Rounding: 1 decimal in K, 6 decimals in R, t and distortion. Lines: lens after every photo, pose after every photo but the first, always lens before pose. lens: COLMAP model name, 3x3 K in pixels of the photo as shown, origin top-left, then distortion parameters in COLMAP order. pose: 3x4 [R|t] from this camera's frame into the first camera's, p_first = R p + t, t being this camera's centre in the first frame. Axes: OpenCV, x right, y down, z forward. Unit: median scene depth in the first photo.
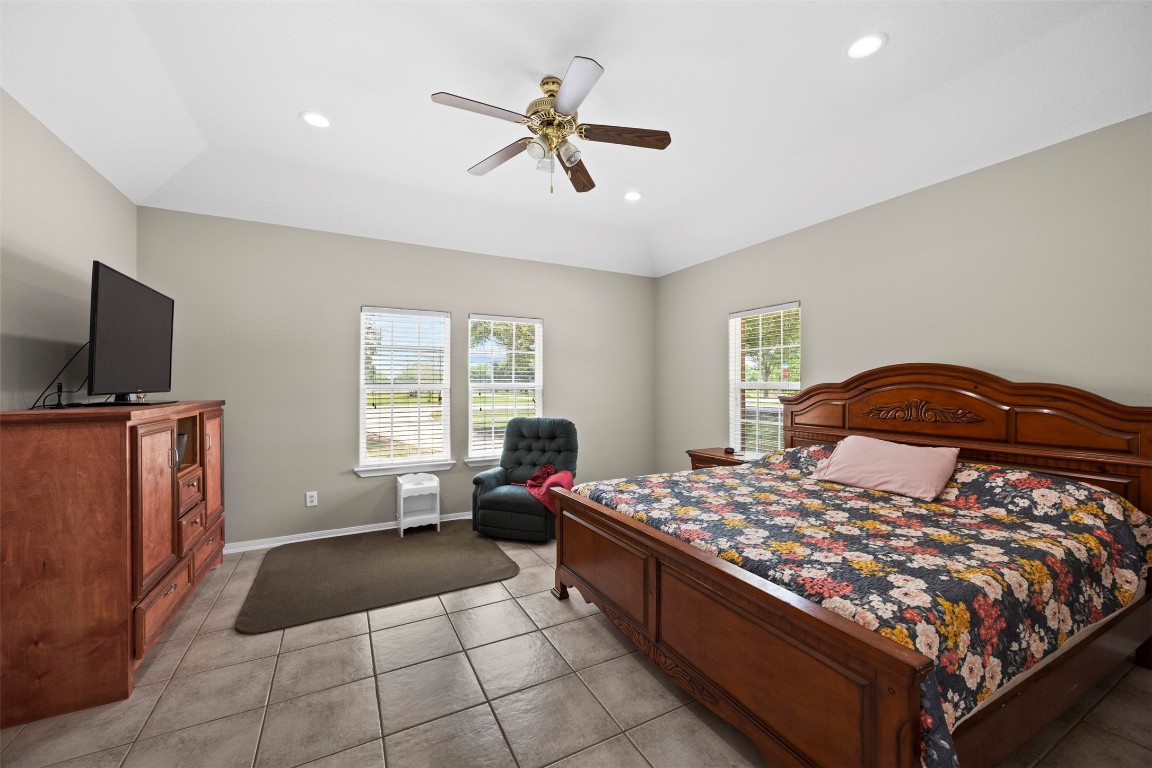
lens RADIAL K [[446.1, 0, 577.4], [0, 446.1, 385.6], [0, 0, 1]] dist [-0.006819, -0.000128]
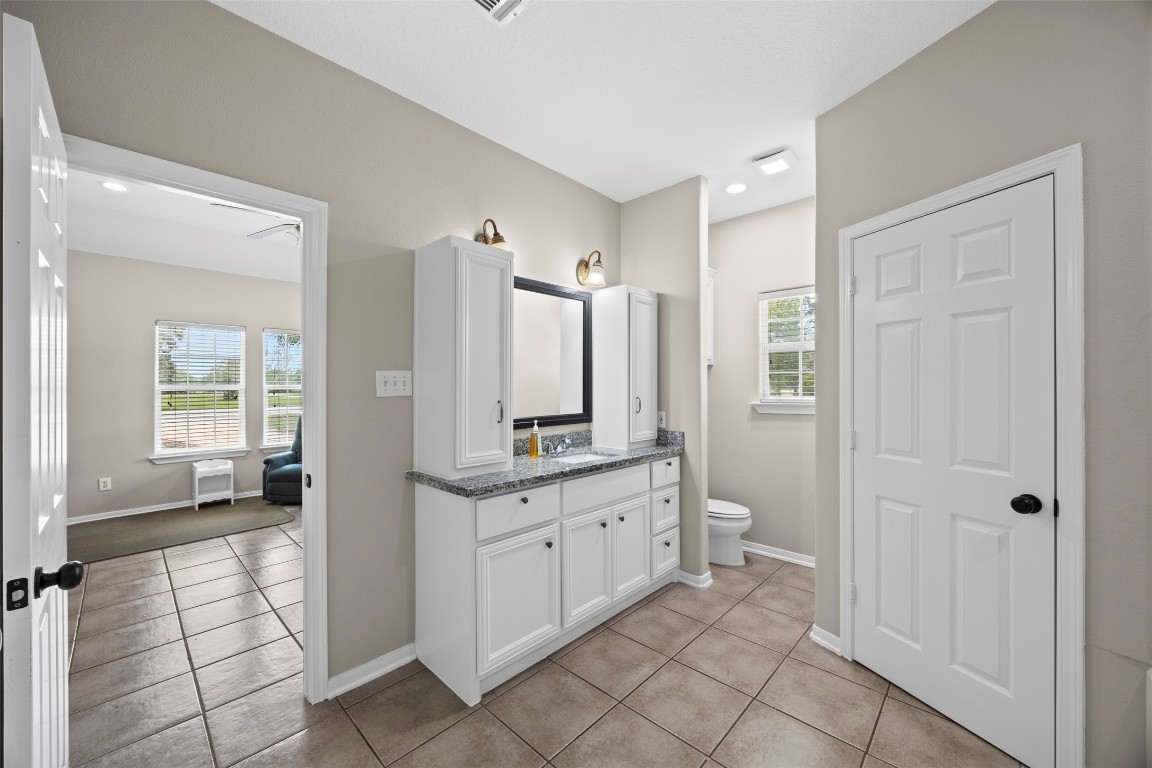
lens RADIAL K [[446.1, 0, 568.9], [0, 446.1, 383.2], [0, 0, 1]] dist [-0.006819, -0.000128]
pose [[0.955632, -0.005683, 0.294508, 0.219502], [0.006858, 0.999972, -0.002959, 0.000024], [-0.294483, 0.004847, 0.955644, -0.455750]]
